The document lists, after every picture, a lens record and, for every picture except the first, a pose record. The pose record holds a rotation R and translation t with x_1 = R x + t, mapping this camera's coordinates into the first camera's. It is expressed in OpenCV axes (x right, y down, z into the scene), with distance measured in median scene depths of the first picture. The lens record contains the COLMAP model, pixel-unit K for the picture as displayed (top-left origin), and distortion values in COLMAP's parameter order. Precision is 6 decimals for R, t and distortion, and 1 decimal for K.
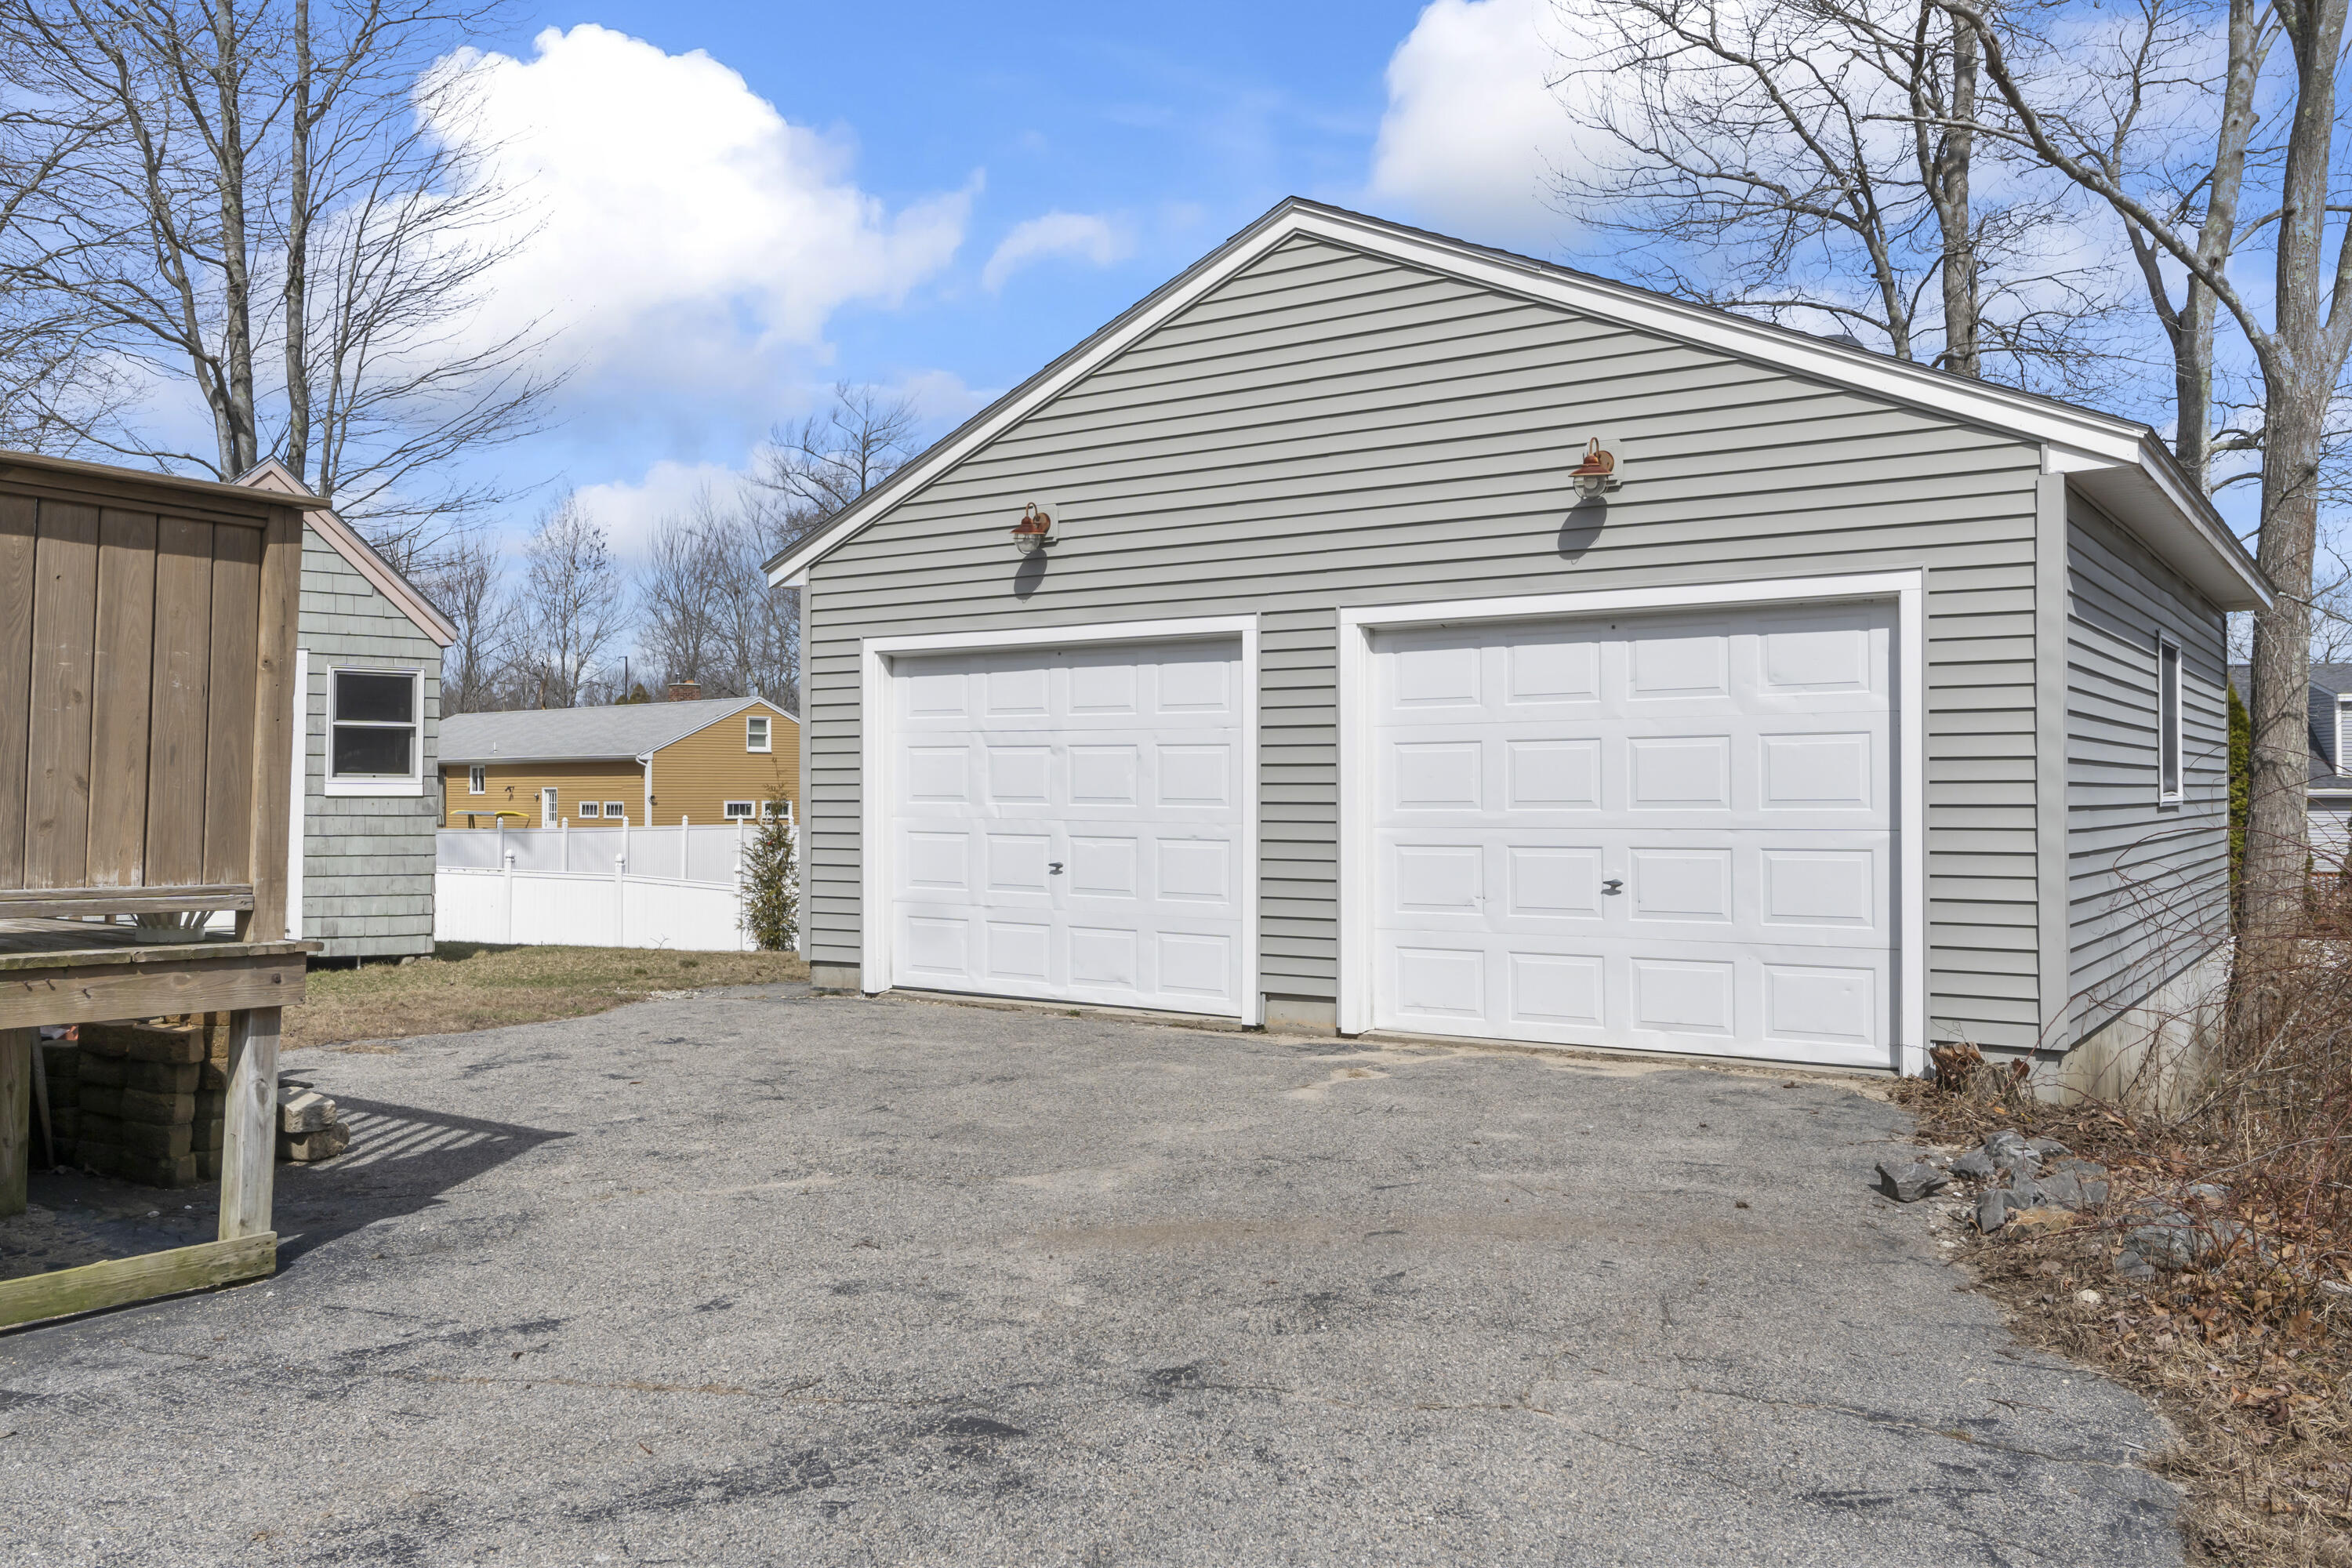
lens RADIAL K [[1879.5, 0, 1179.1], [0, 1879.5, 782.2], [0, 0, 1]] dist [0.001886, 0.005888]
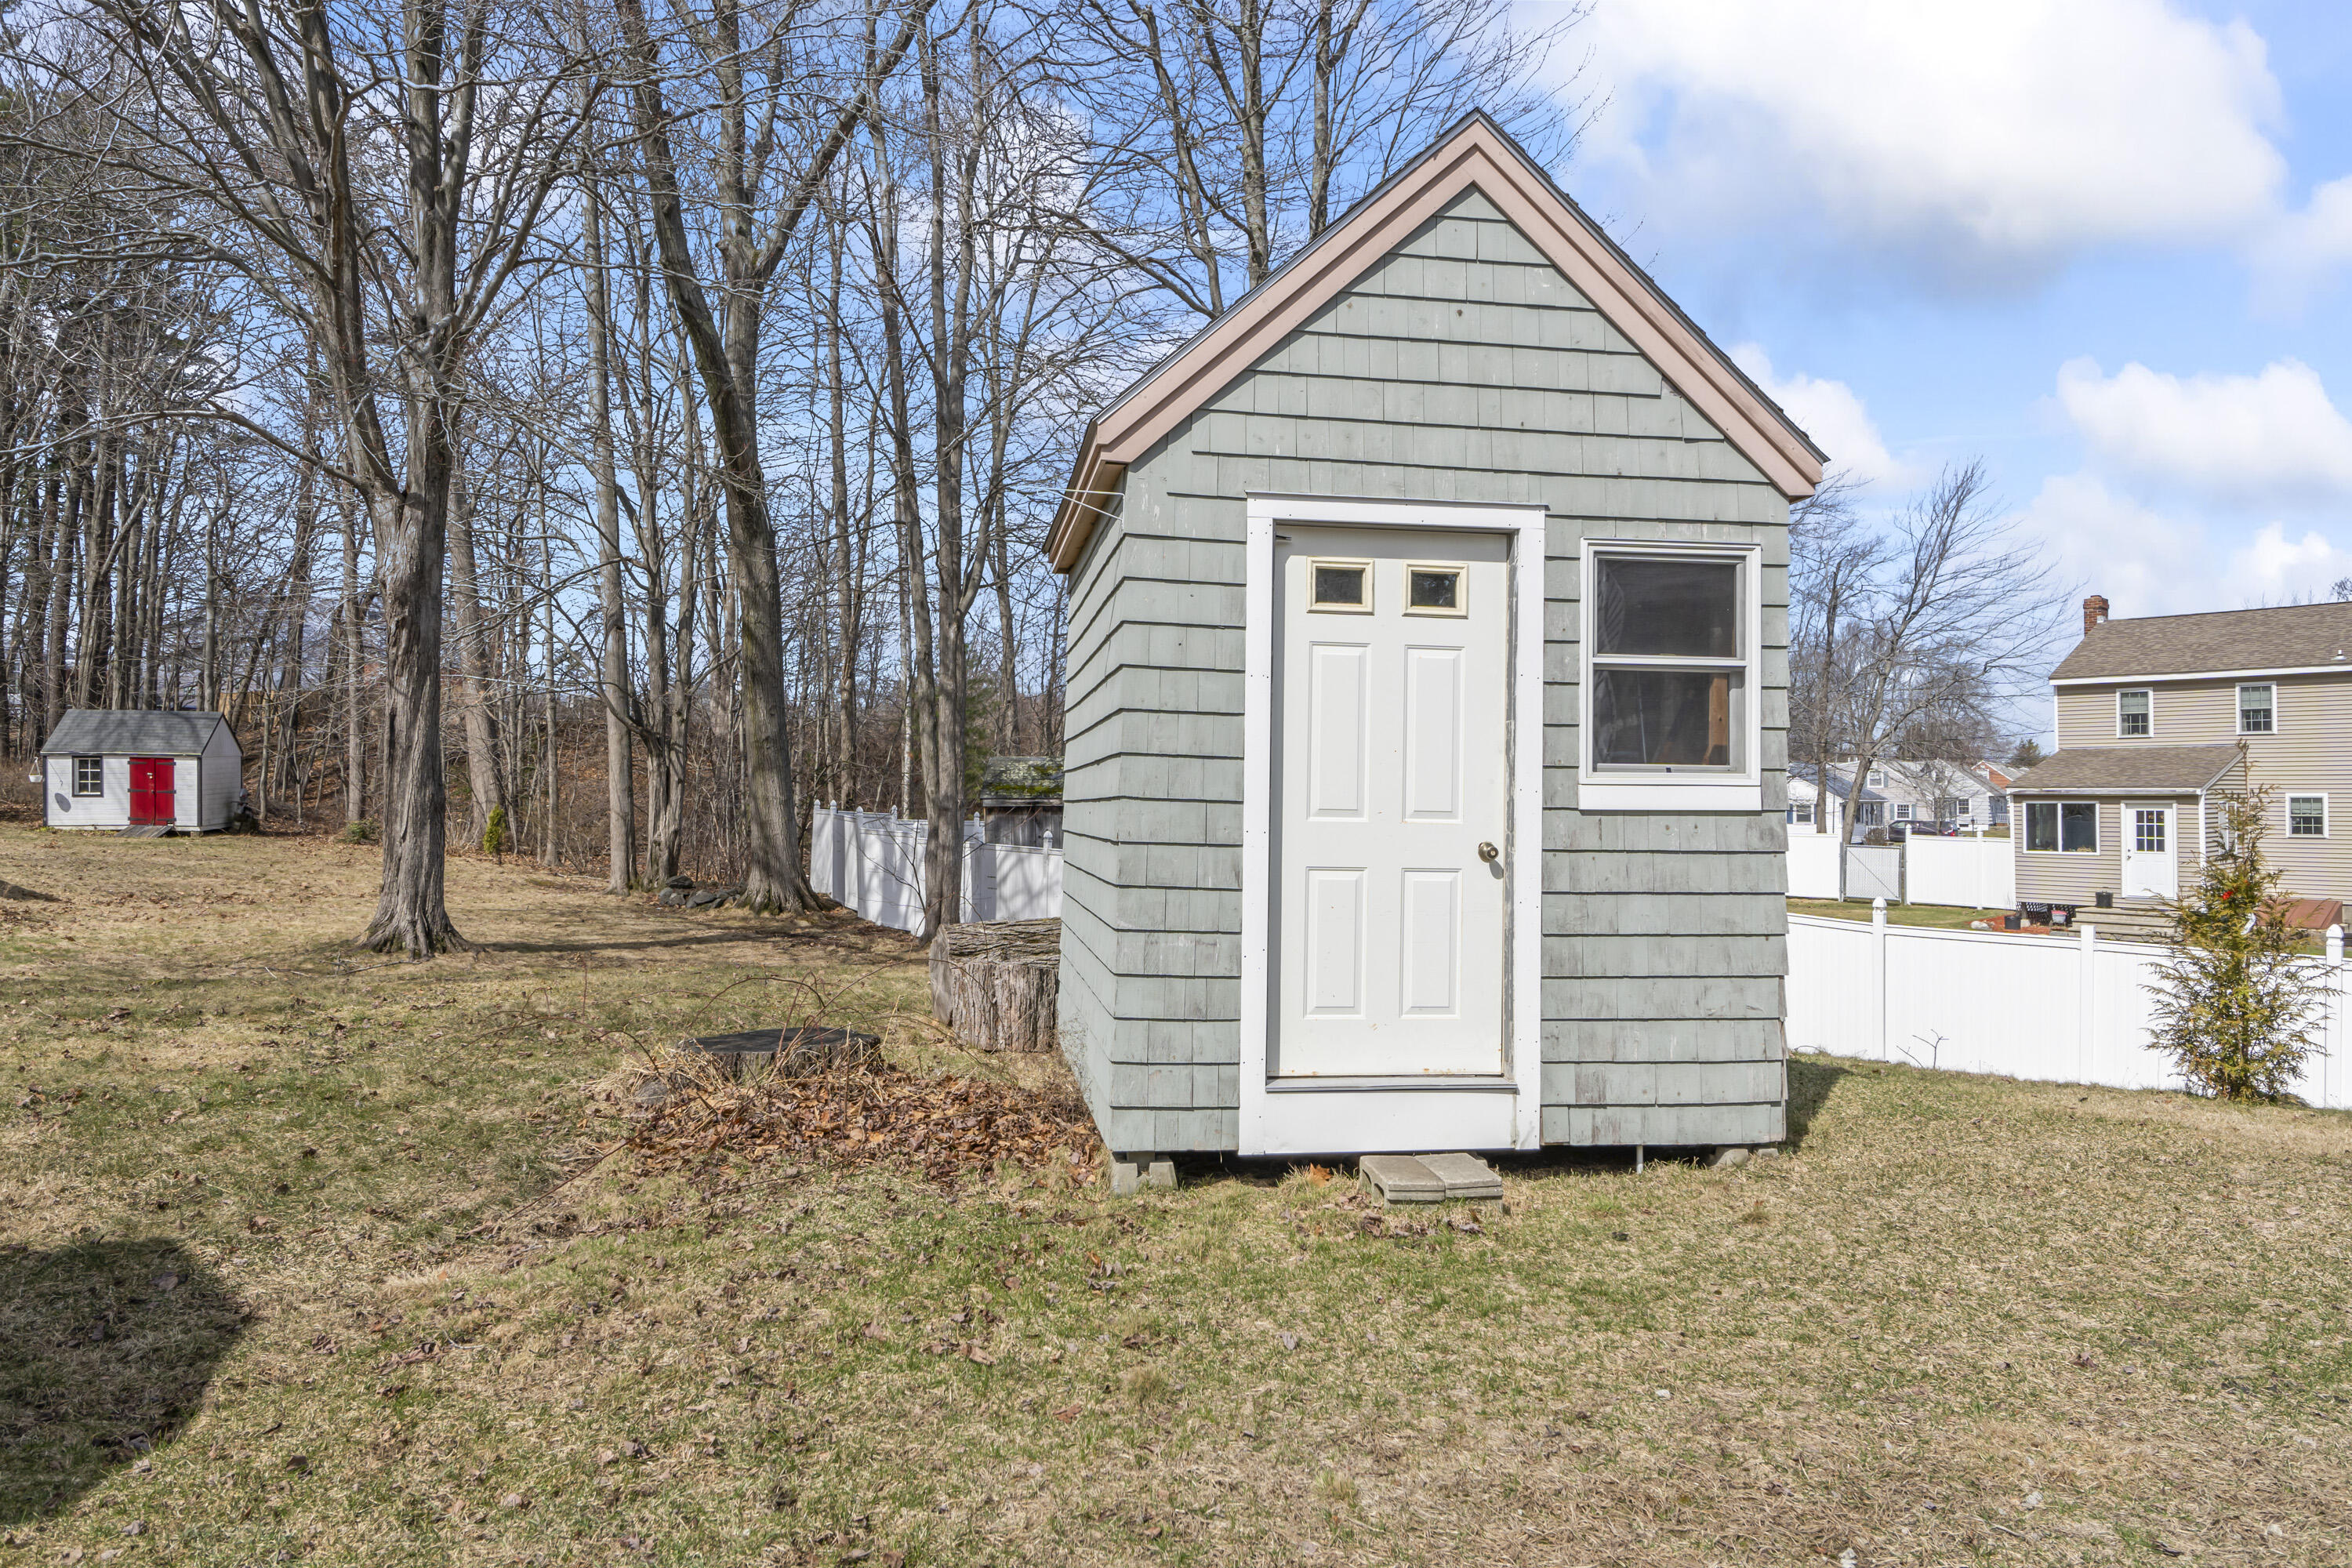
lens RADIAL K [[1583.8, 0, 1173.1], [0, 1583.8, 790.7], [0, 0, 1]] dist [0.016004, 0.000125]
pose [[0.884611, -0.004307, -0.466309, -0.295879], [0.003000, 0.999989, -0.003545, 0.002777], [0.466320, 0.001737, 0.884615, 0.491214]]
